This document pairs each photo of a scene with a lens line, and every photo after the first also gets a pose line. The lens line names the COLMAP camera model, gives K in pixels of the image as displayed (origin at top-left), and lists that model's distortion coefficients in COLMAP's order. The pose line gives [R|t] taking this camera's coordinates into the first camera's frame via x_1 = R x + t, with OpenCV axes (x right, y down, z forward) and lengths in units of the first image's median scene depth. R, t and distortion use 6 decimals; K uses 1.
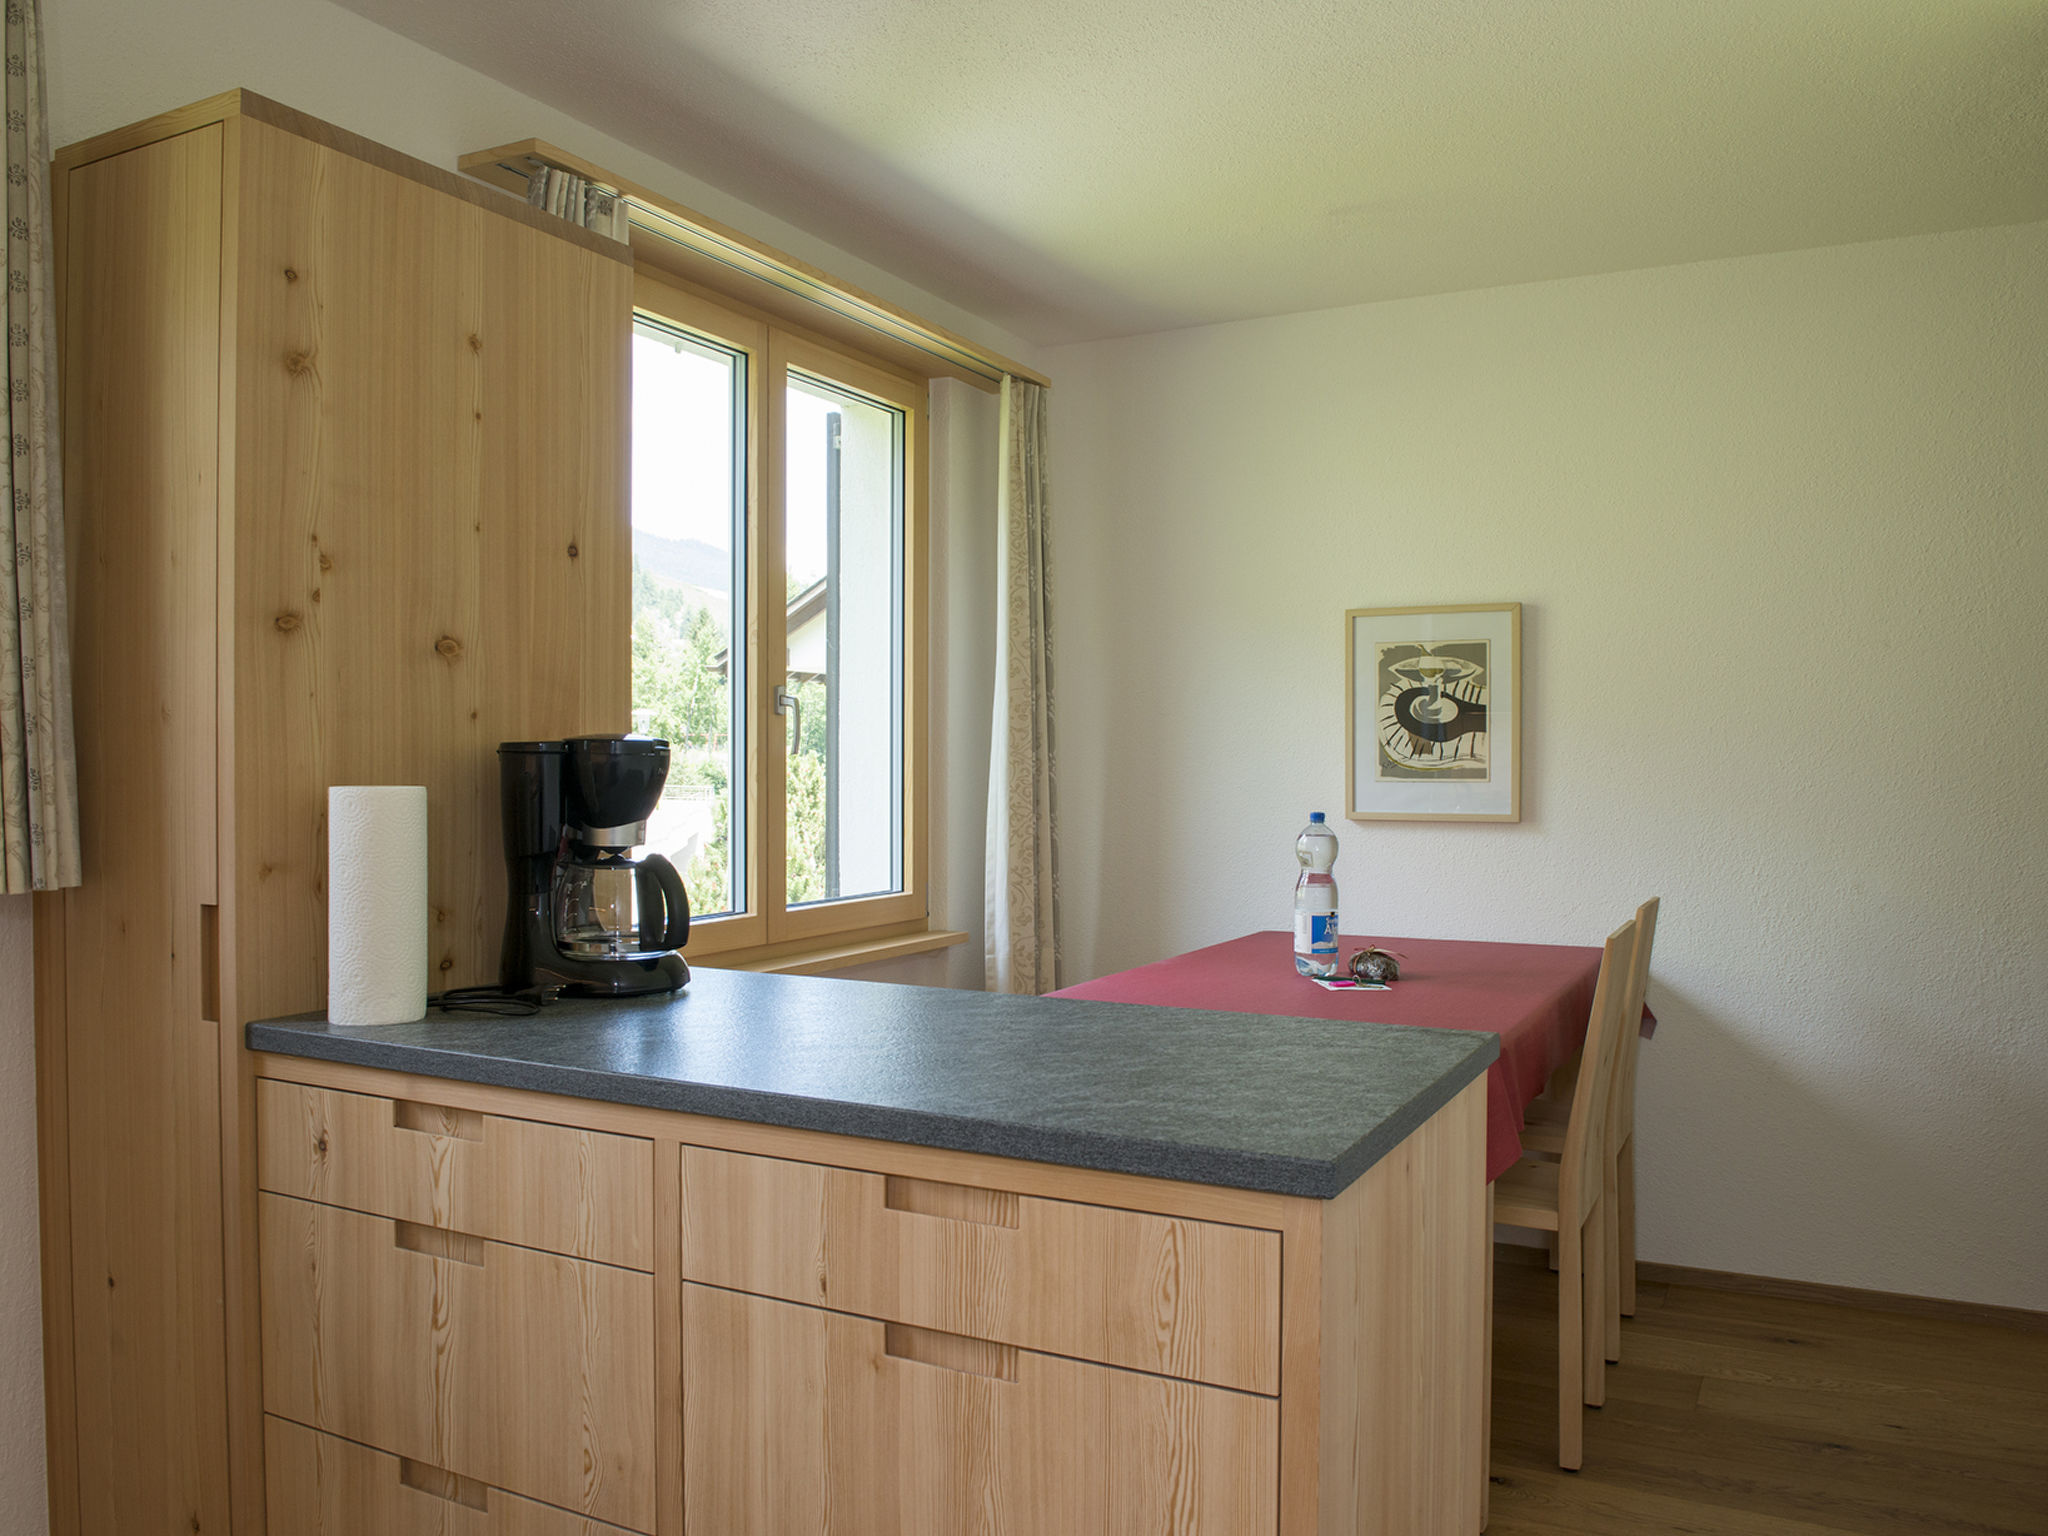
lens RADIAL K [[1624.4, 0, 1026.0], [0, 1624.4, 774.6], [0, 0, 1]] dist [0.006939, 0.003434]
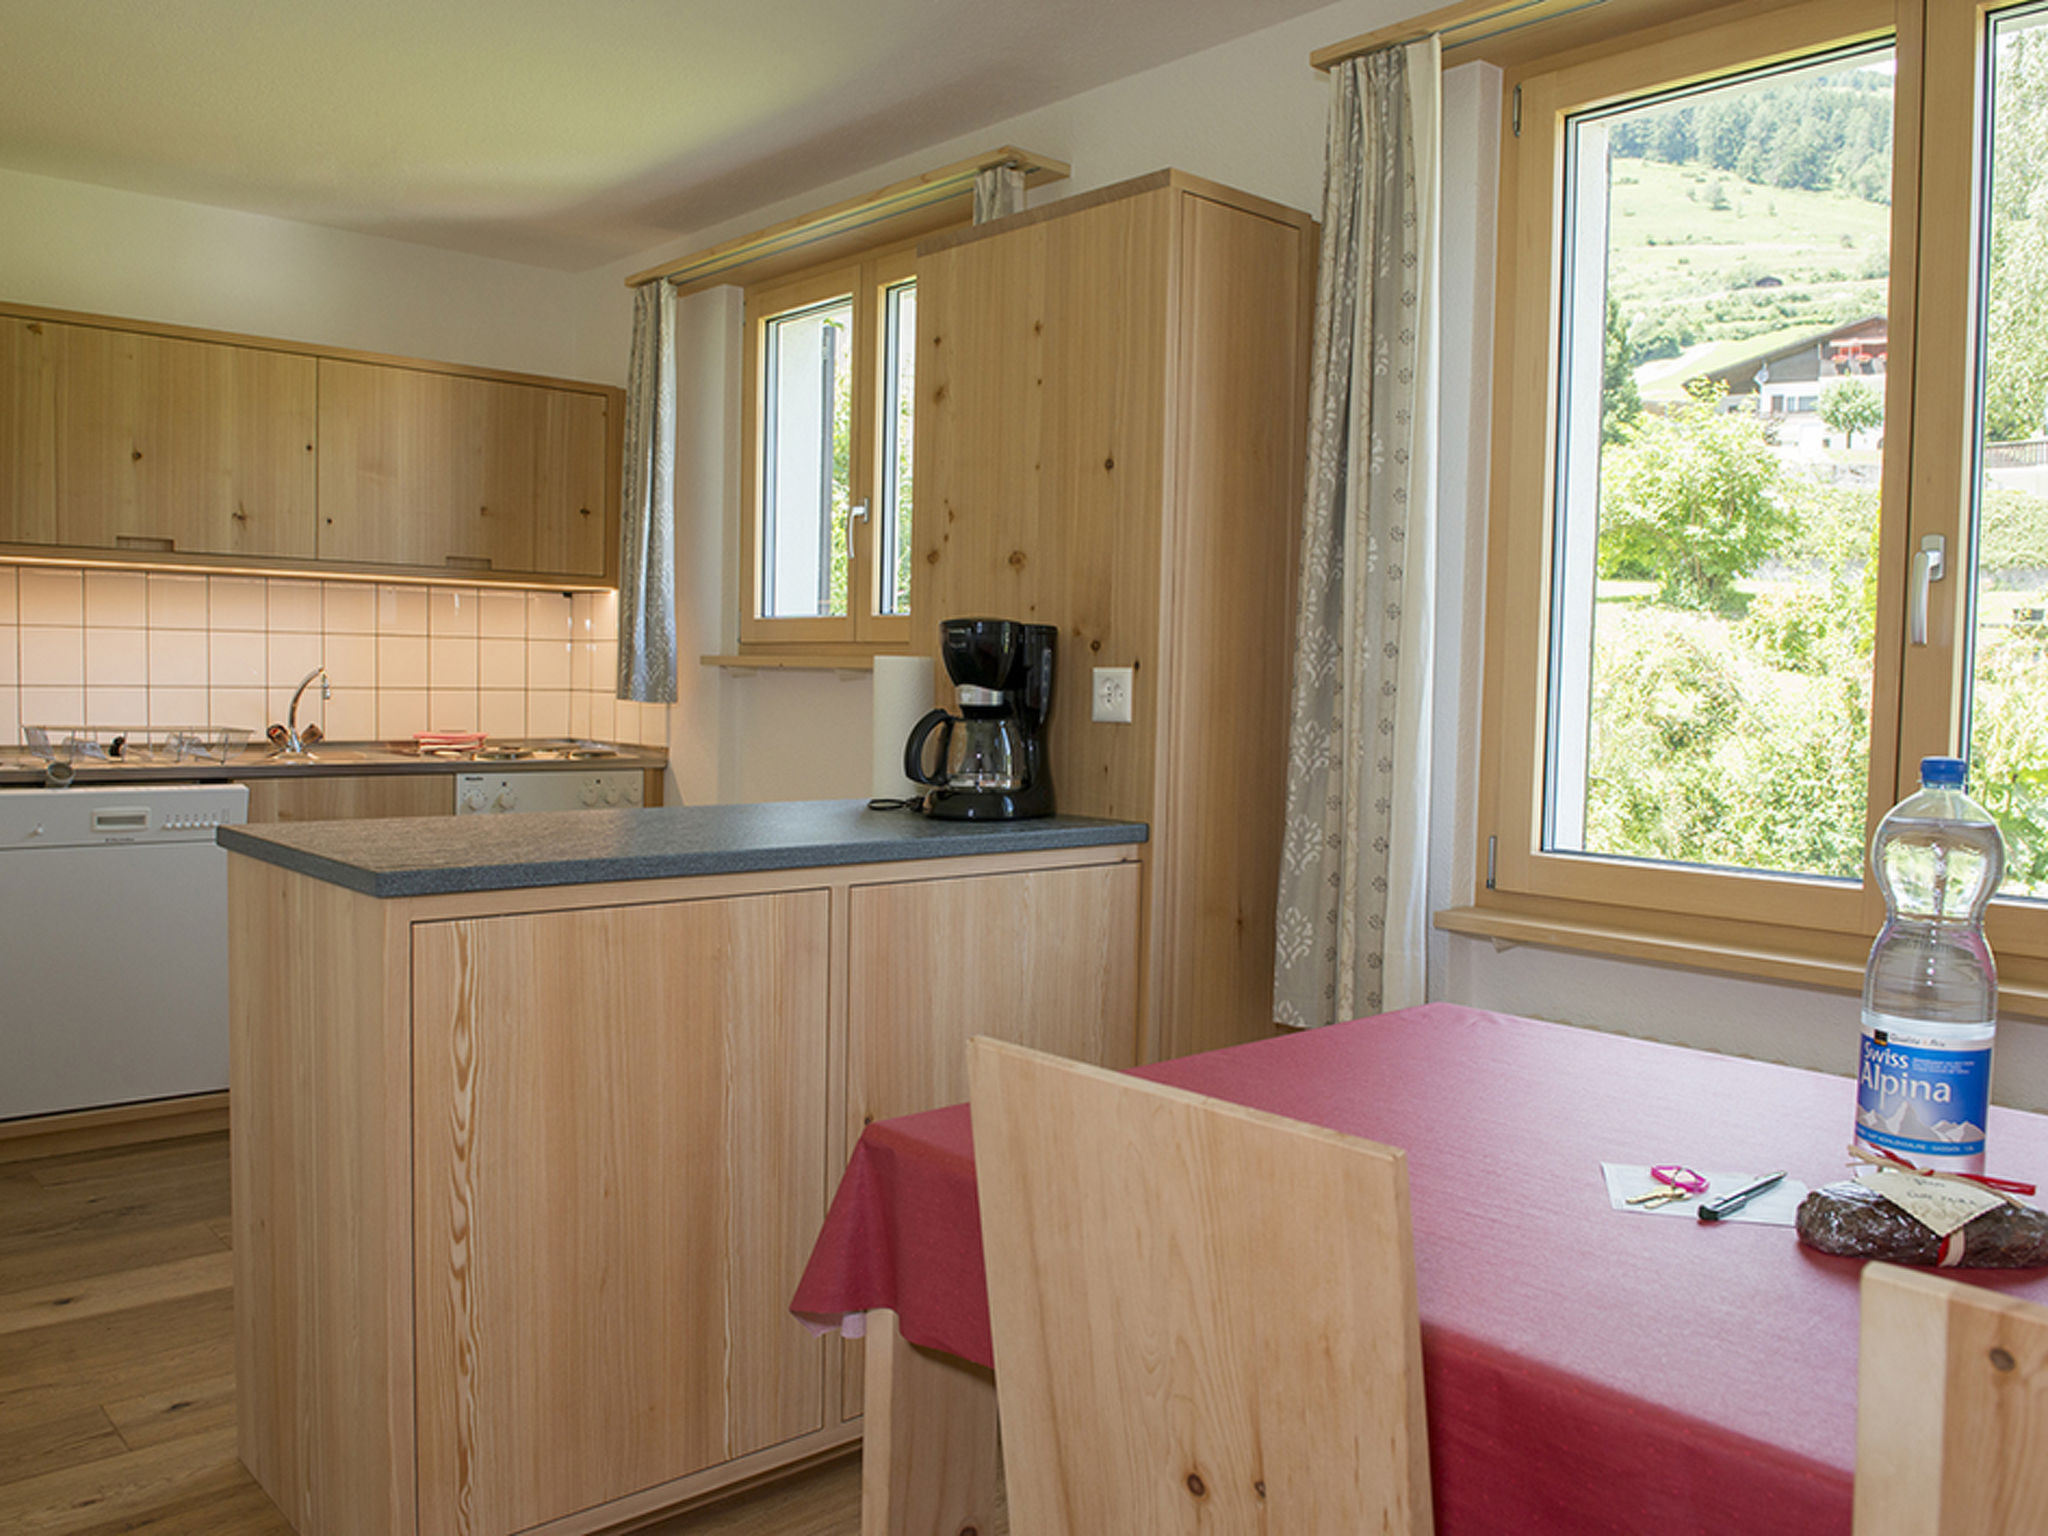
lens RADIAL K [[1624.4, 0, 1024.9], [0, 1624.4, 762.3], [0, 0, 1]] dist [0.006939, 0.003434]
pose [[0.947790, 0.036441, -0.316806, 0.092575], [-0.015366, 0.997514, 0.068772, -0.000364], [0.318525, -0.060313, 0.945994, -0.306917]]
